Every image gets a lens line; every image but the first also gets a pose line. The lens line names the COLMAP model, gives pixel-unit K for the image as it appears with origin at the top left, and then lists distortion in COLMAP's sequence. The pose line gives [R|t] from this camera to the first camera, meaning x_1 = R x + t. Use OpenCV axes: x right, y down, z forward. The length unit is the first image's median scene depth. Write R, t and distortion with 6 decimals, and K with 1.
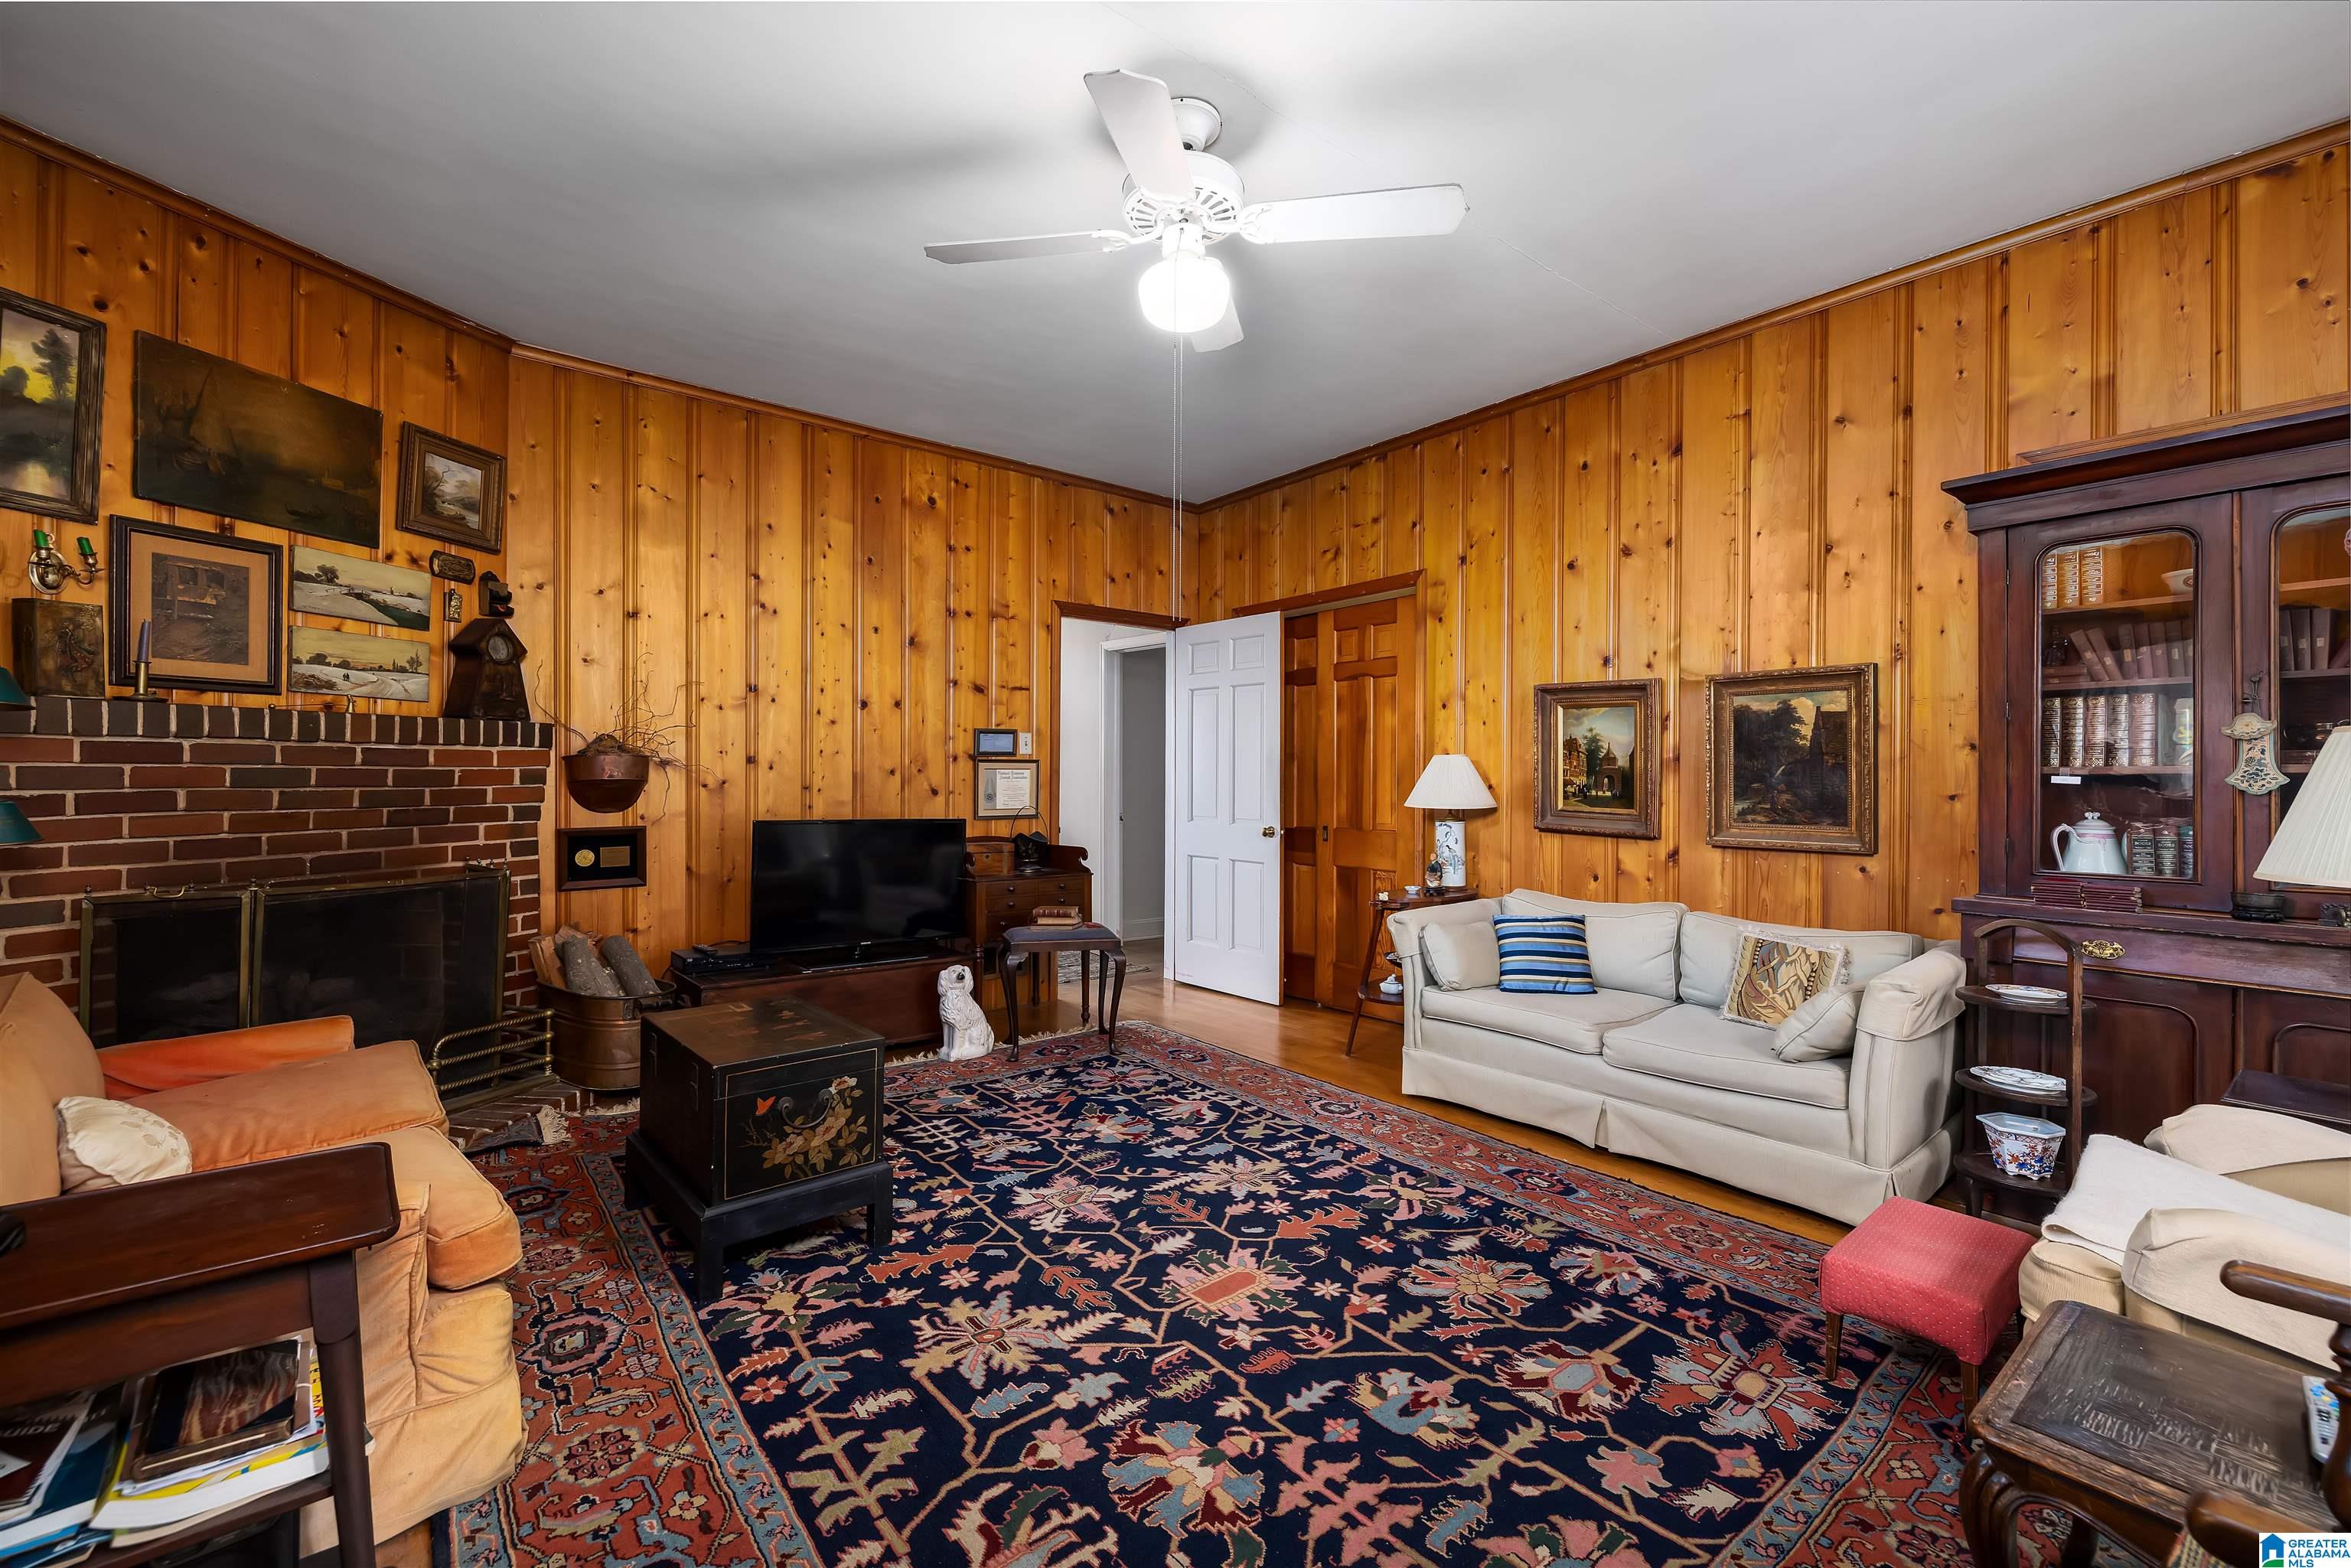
lens RADIAL K [[975.6, 0, 1174.5], [0, 975.6, 772.1], [0, 0, 1]] dist [0.001694, -0.000374]
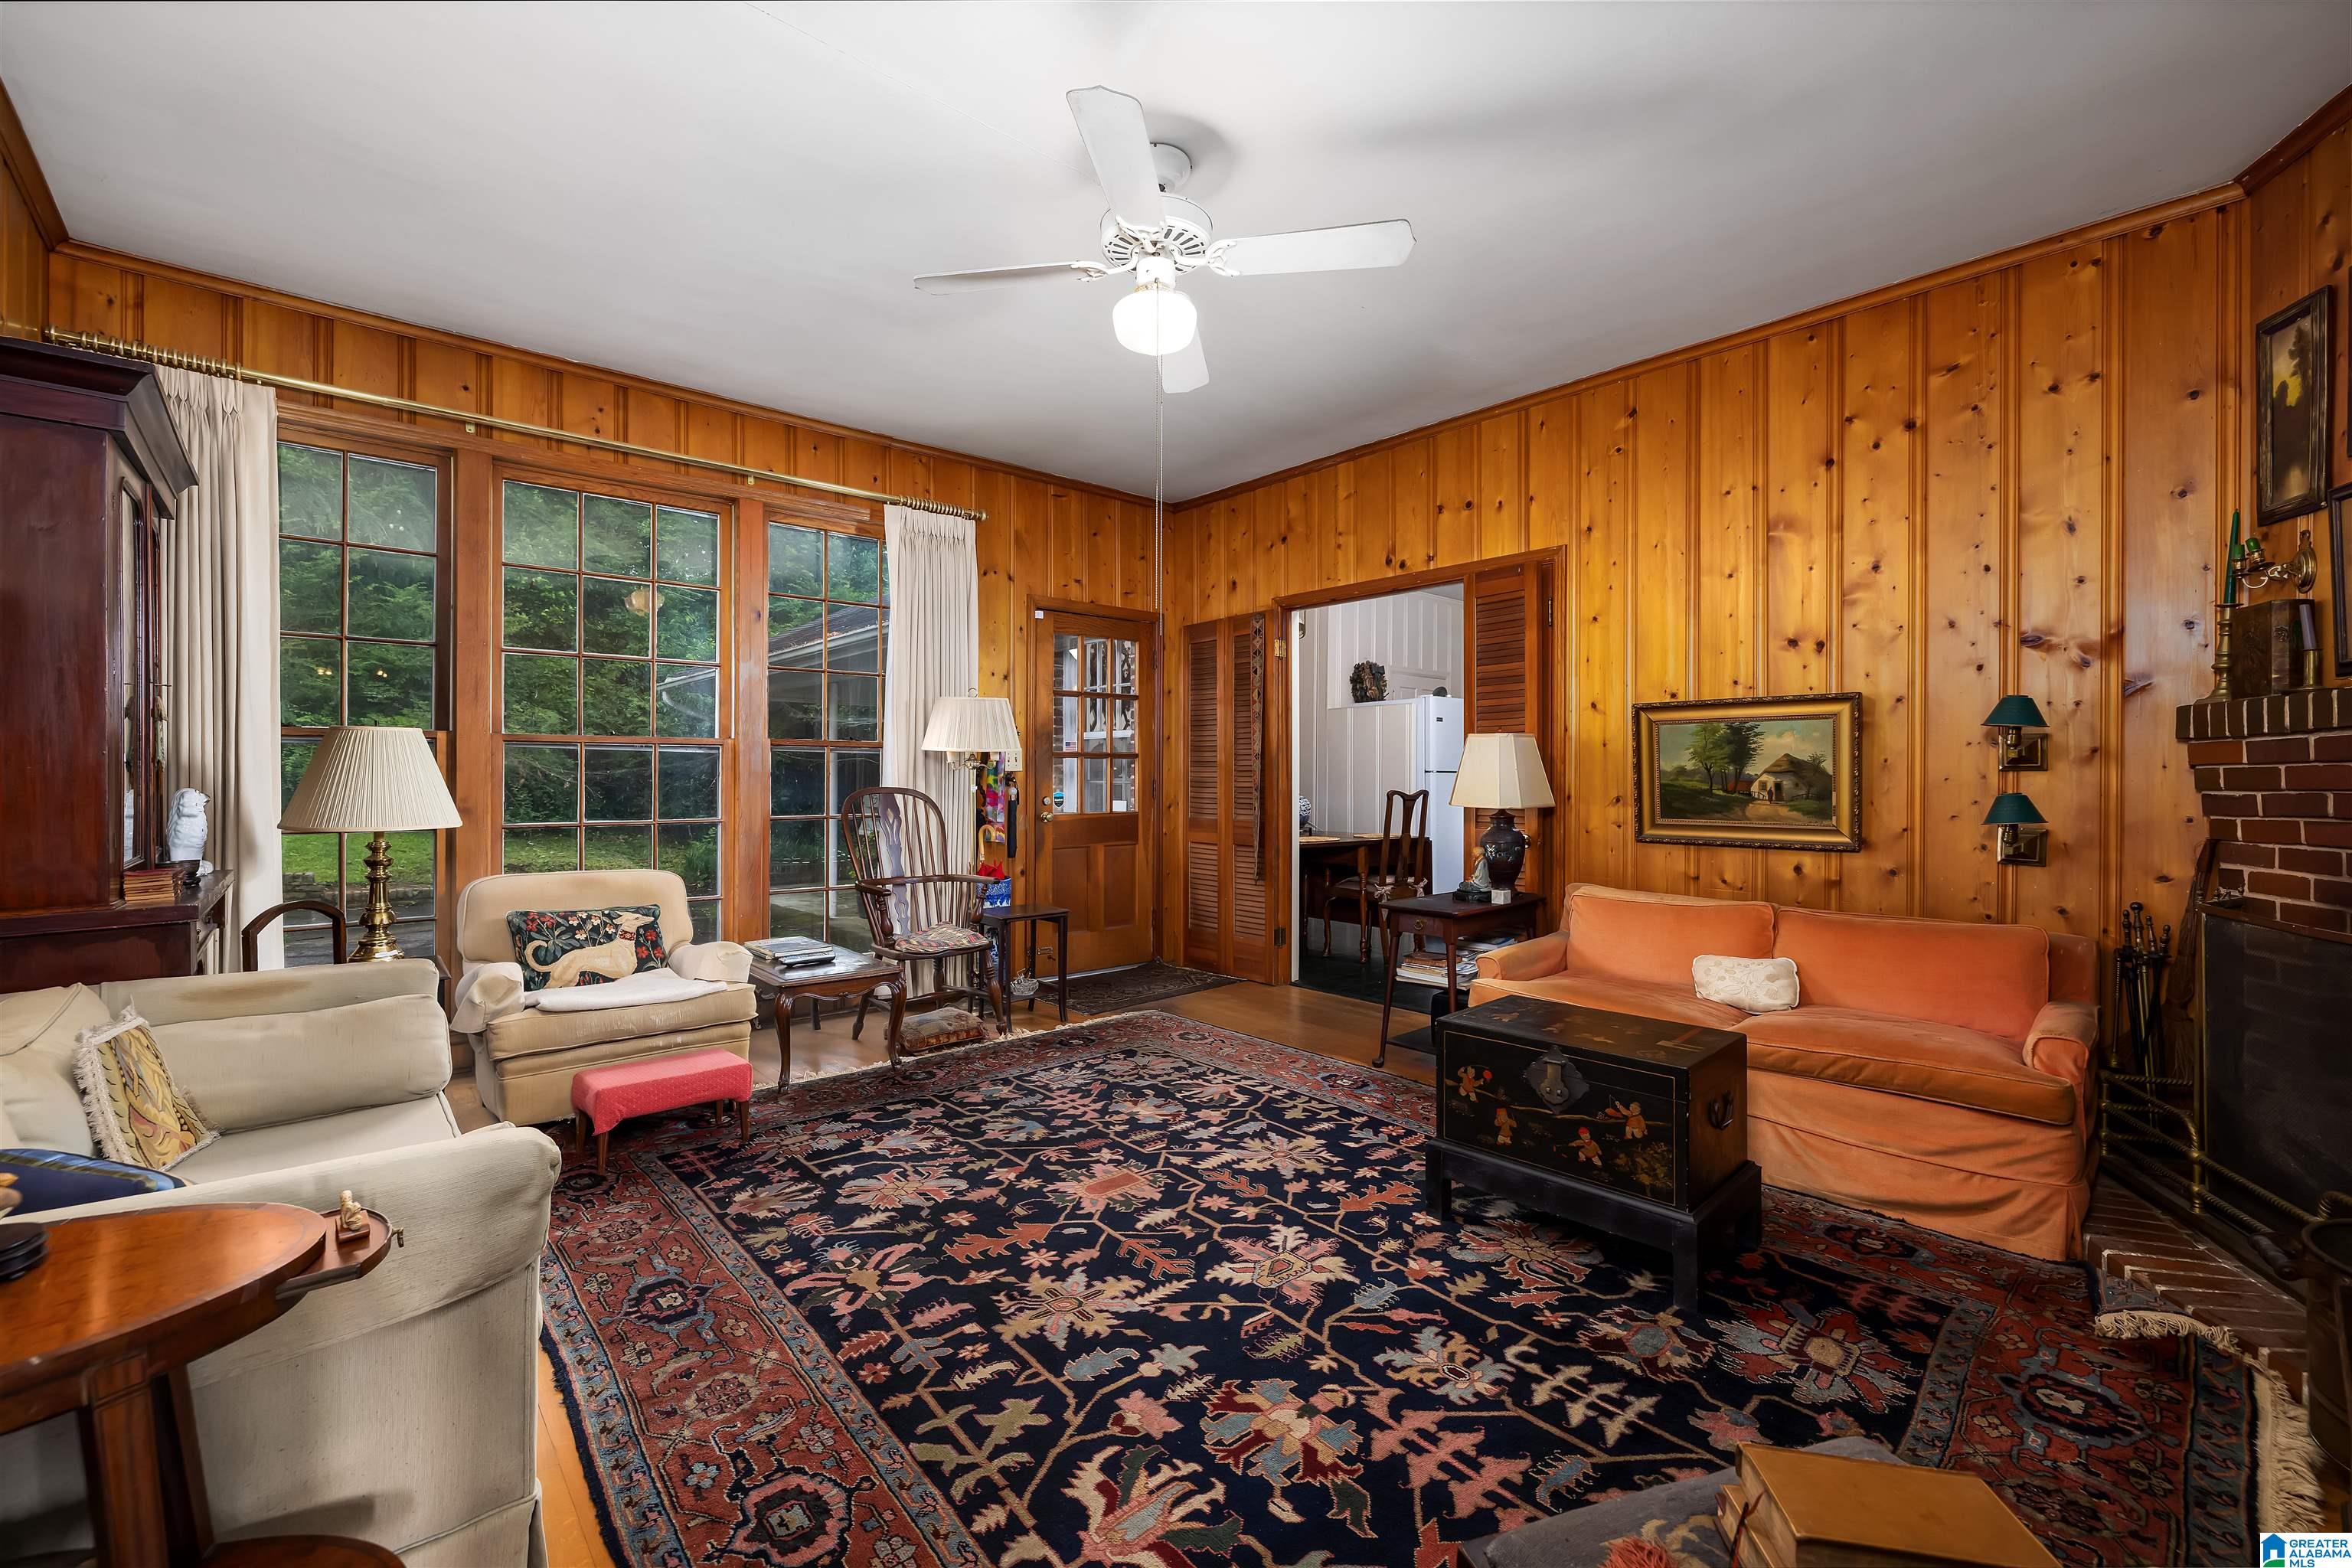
lens RADIAL K [[976.0, 0, 1188.2], [0, 976.0, 768.2], [0, 0, 1]] dist [0.001694, -0.000374]
pose [[-0.998753, -0.011183, -0.048647, 0.020623], [-0.010340, 0.999793, -0.017550, 0.024909], [0.048833, -0.017025, -0.998662, 2.025587]]
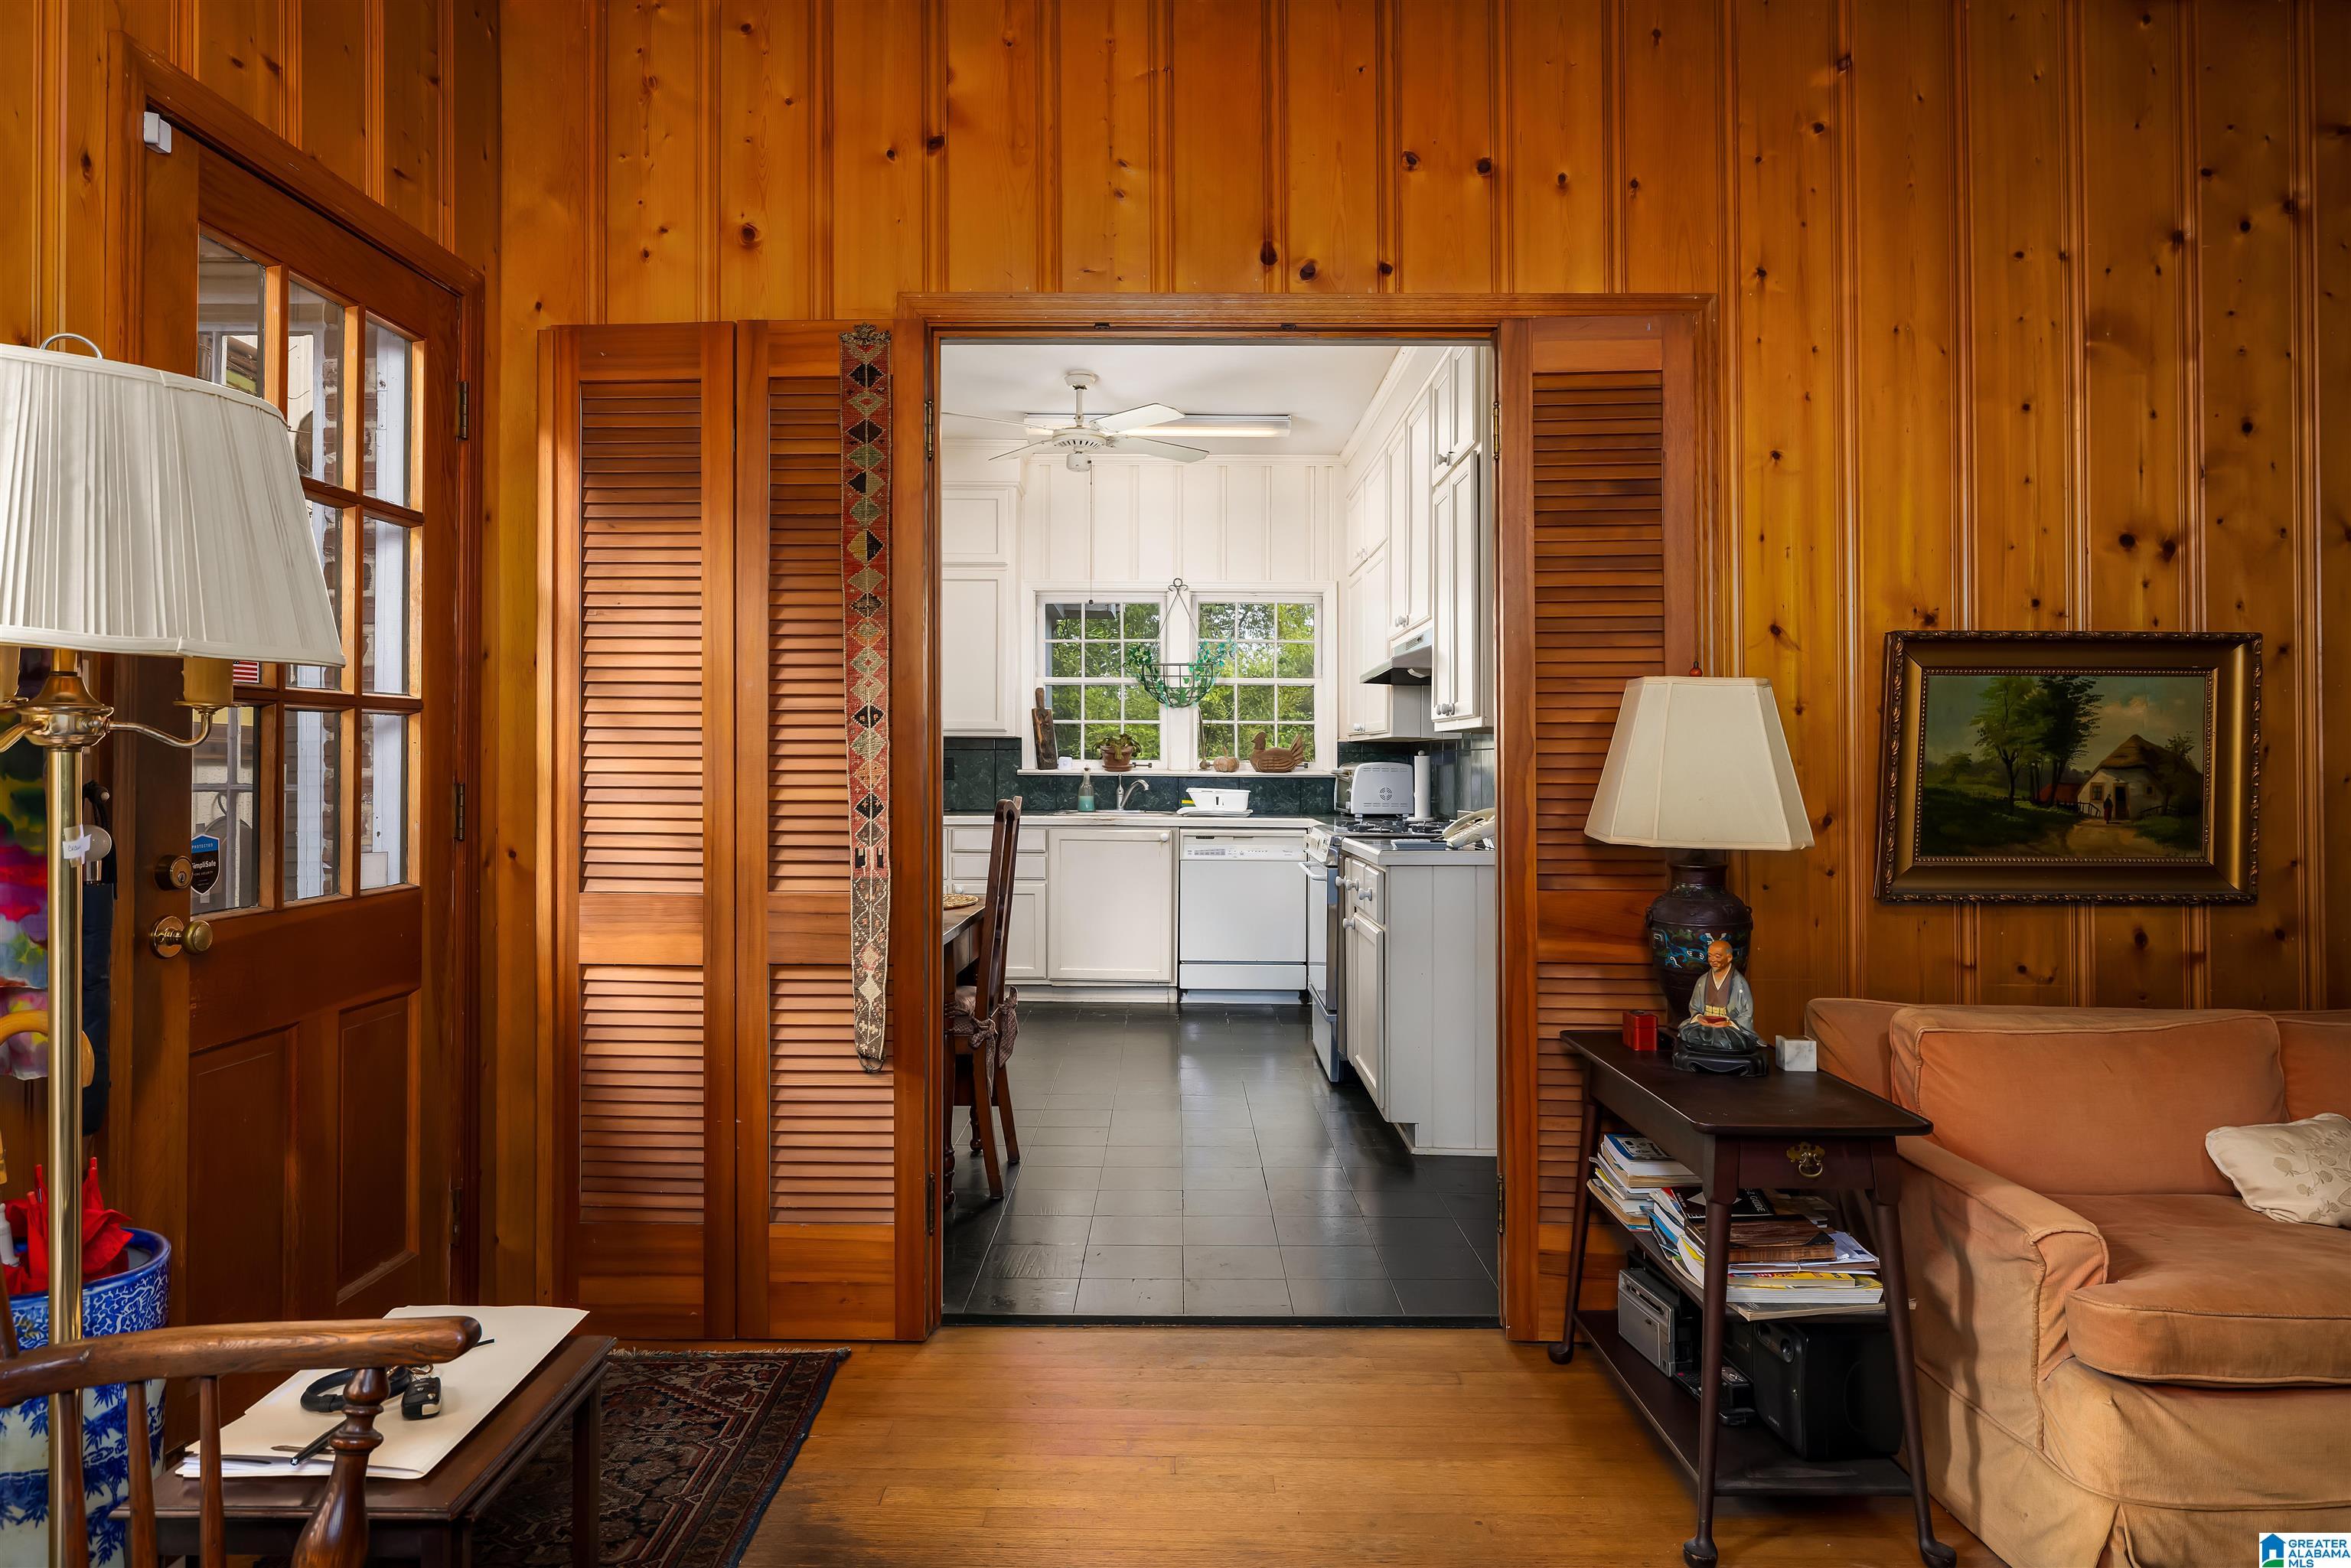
lens RADIAL K [[1426.0, 0, 1156.8], [0, 1426.0, 736.8], [0, 0, 1]] dist [-0.001667, -0.001482]
pose [[-0.640335, -0.023774, -0.767728, 0.502972], [-0.003180, 0.999594, -0.028302, 0.006822], [0.768089, -0.015681, -0.640151, 0.758255]]
